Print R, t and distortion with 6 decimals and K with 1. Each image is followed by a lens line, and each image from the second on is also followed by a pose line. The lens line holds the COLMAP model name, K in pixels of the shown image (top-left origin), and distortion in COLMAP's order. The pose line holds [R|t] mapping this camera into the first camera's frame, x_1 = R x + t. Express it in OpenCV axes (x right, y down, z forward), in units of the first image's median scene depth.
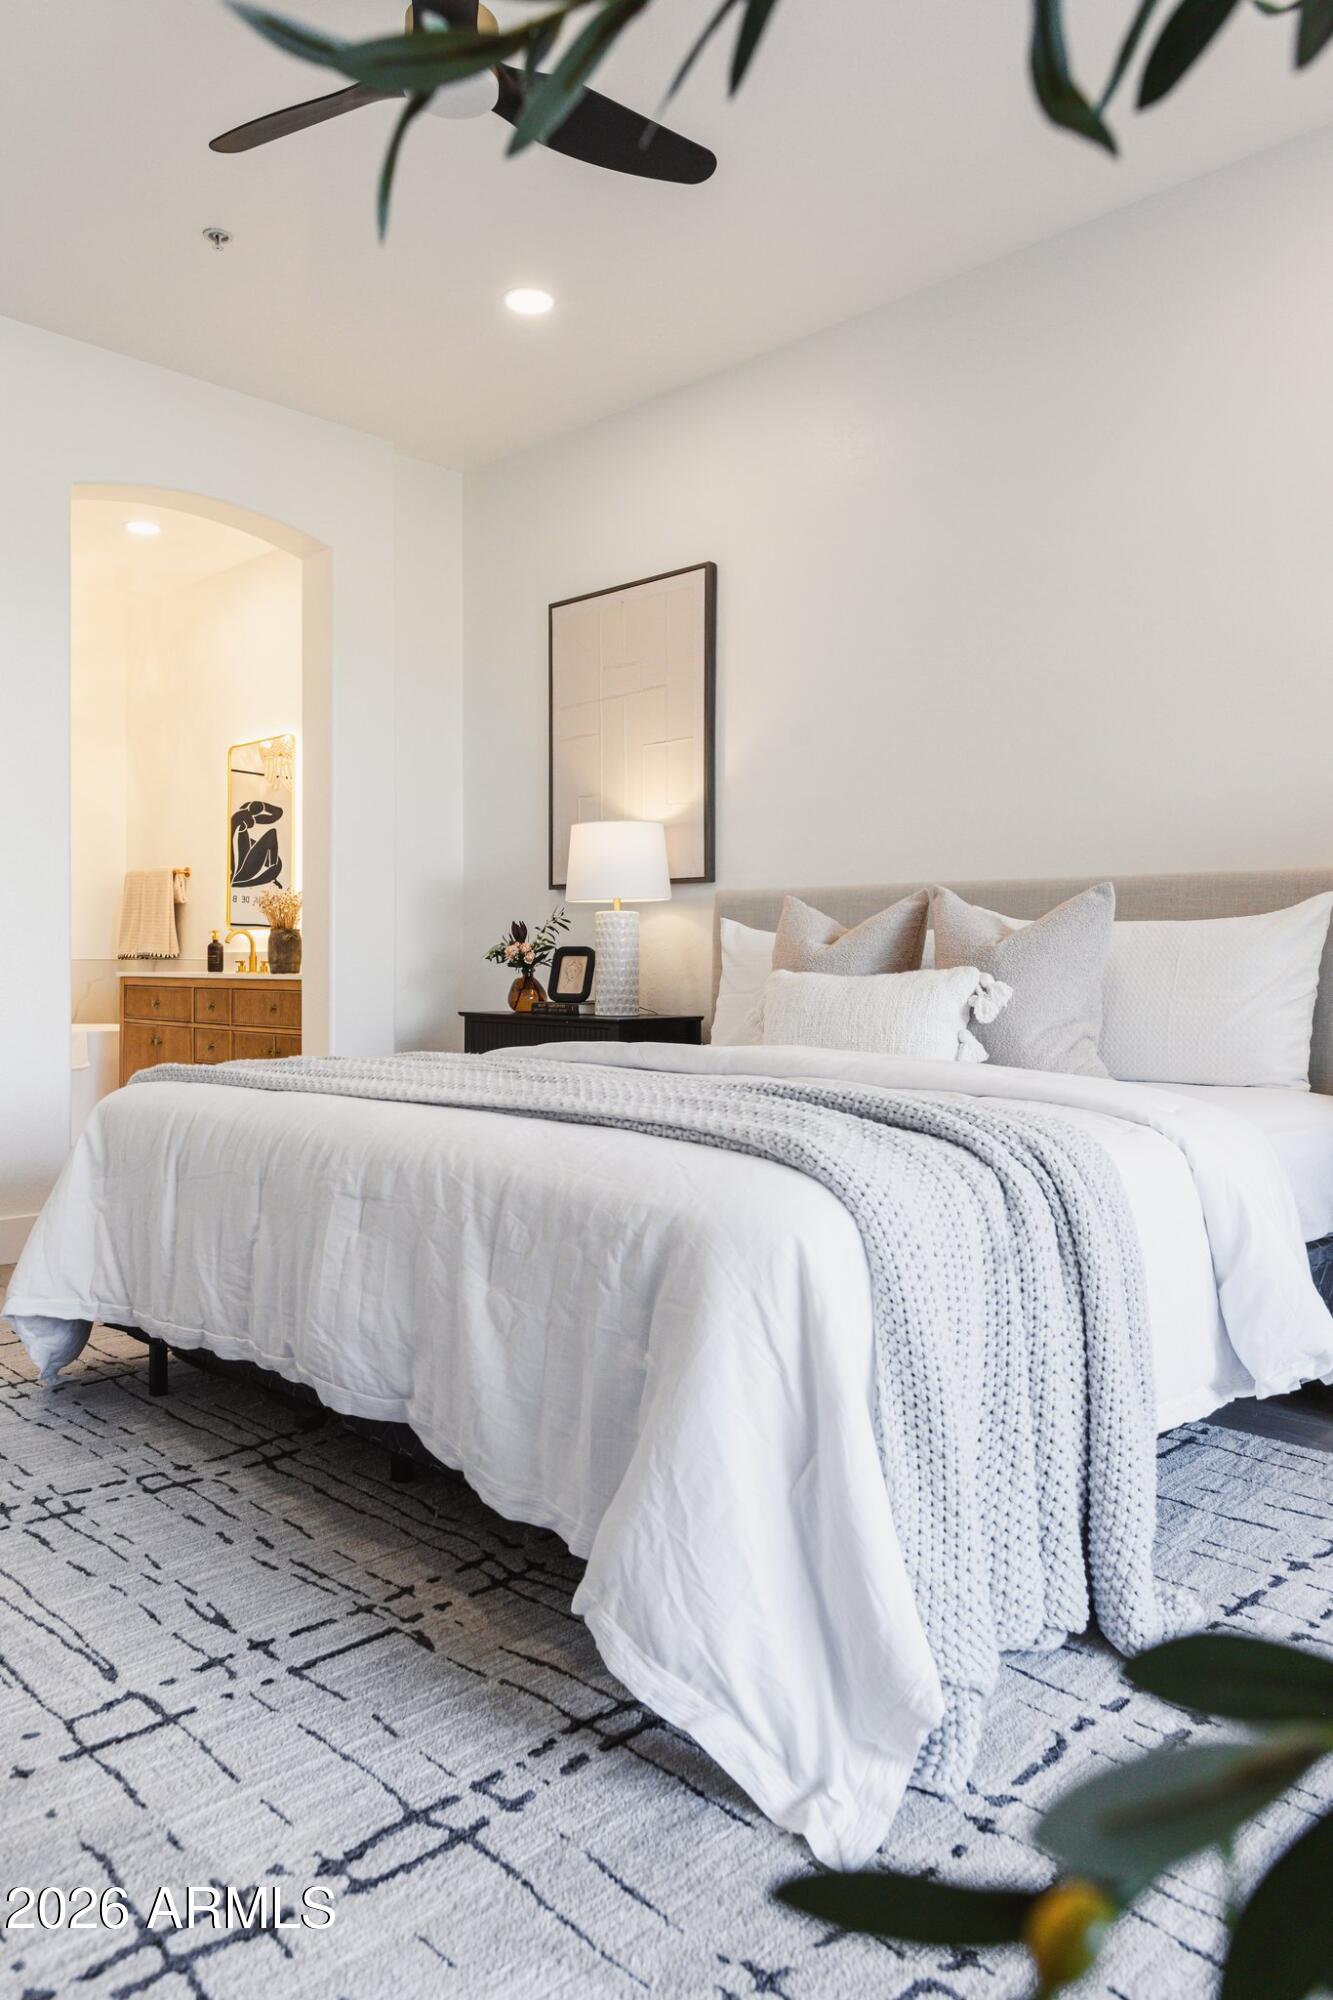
lens RADIAL K [[1387.9, 0, 650.2], [0, 1387.9, 983.4], [0, 0, 1]] dist [0.006703, -0.002633]
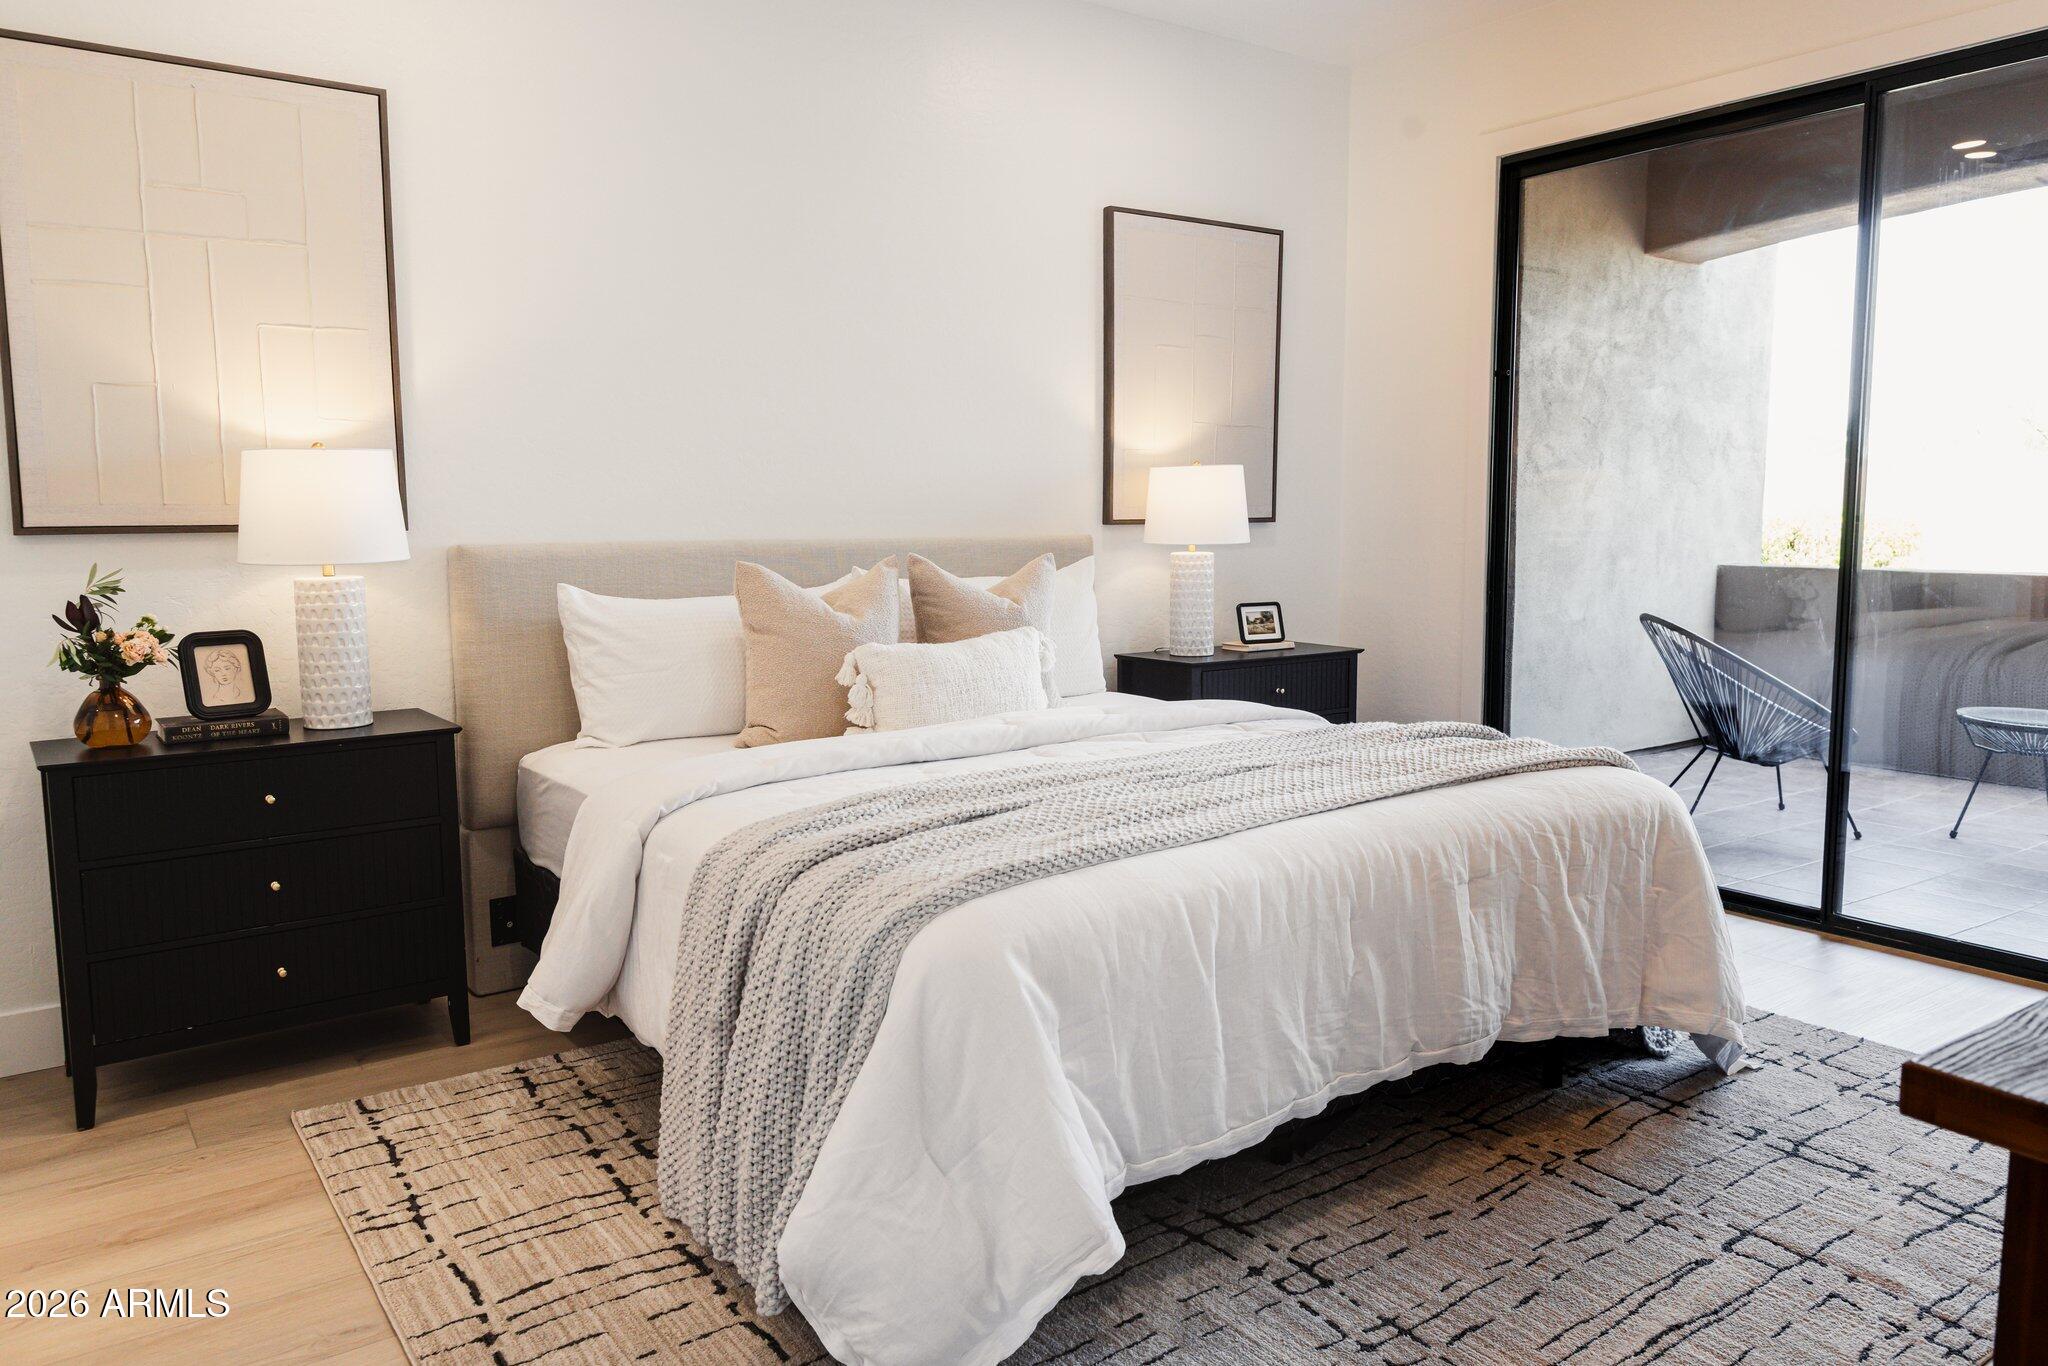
lens RADIAL K [[1398.2, 0, 1026.3], [0, 1398.2, 675.7], [0, 0, 1]] dist [0.005988, 0.003484]
pose [[0.162018, -0.118788, 0.979612, -1.242672], [0.021658, 0.992917, 0.116819, -0.145467], [-0.986550, 0.002290, 0.163443, 1.036414]]
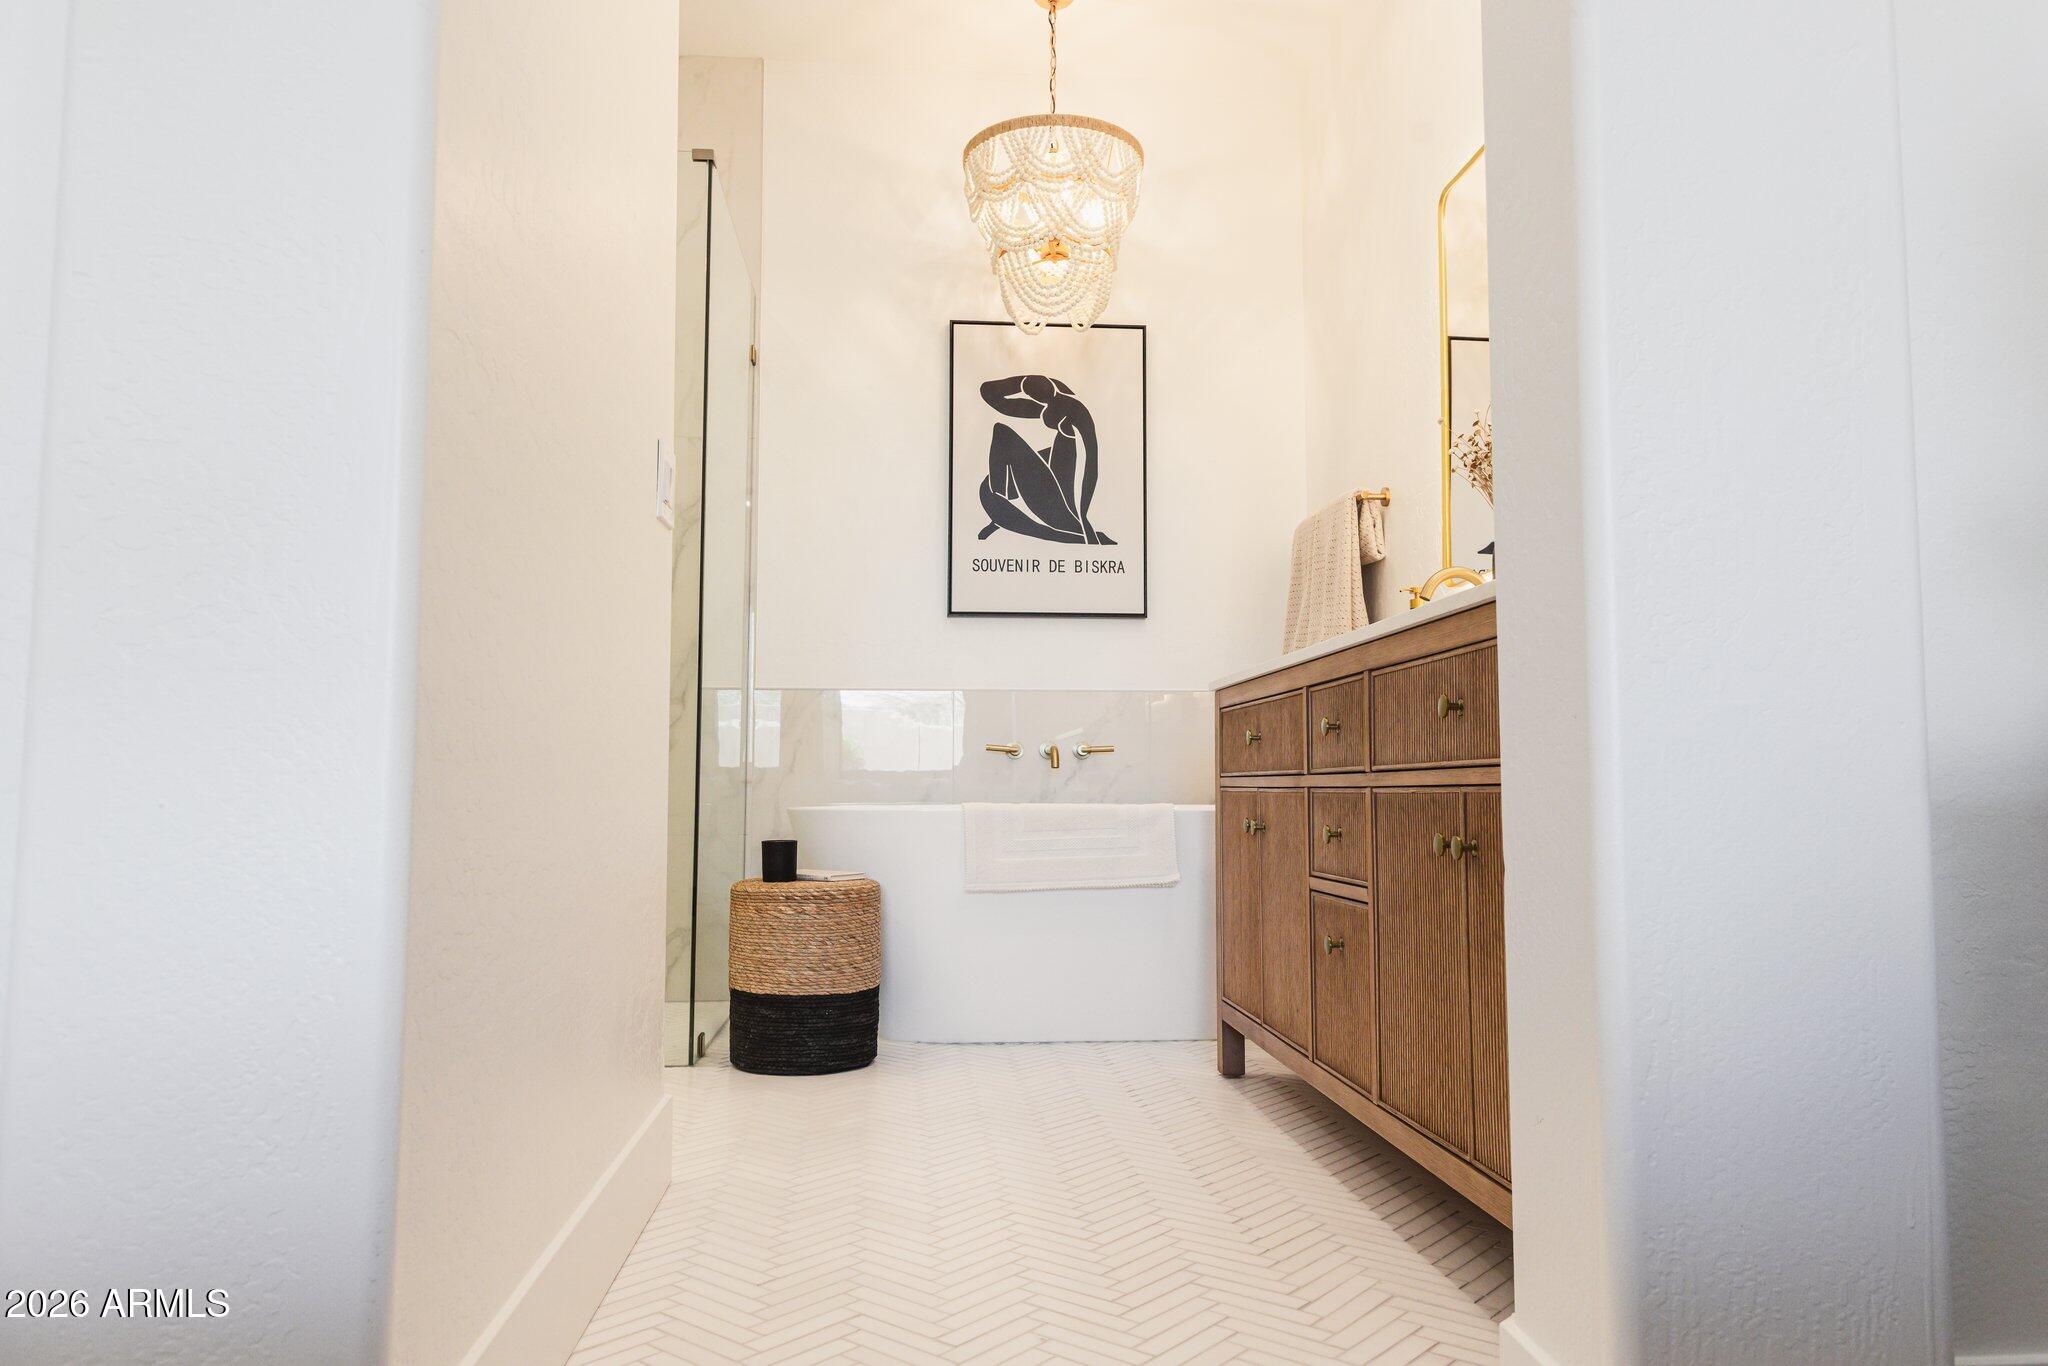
lens RADIAL K [[1421.3, 0, 1003.7], [0, 1421.3, 671.4], [0, 0, 1]] dist [0.006703, -0.002633]
pose [[0.753691, -0.055972, -0.654841, -0.313737], [-0.007915, 0.995522, -0.094202, 0.093287], [0.657181, 0.076182, 0.749873, 1.577655]]
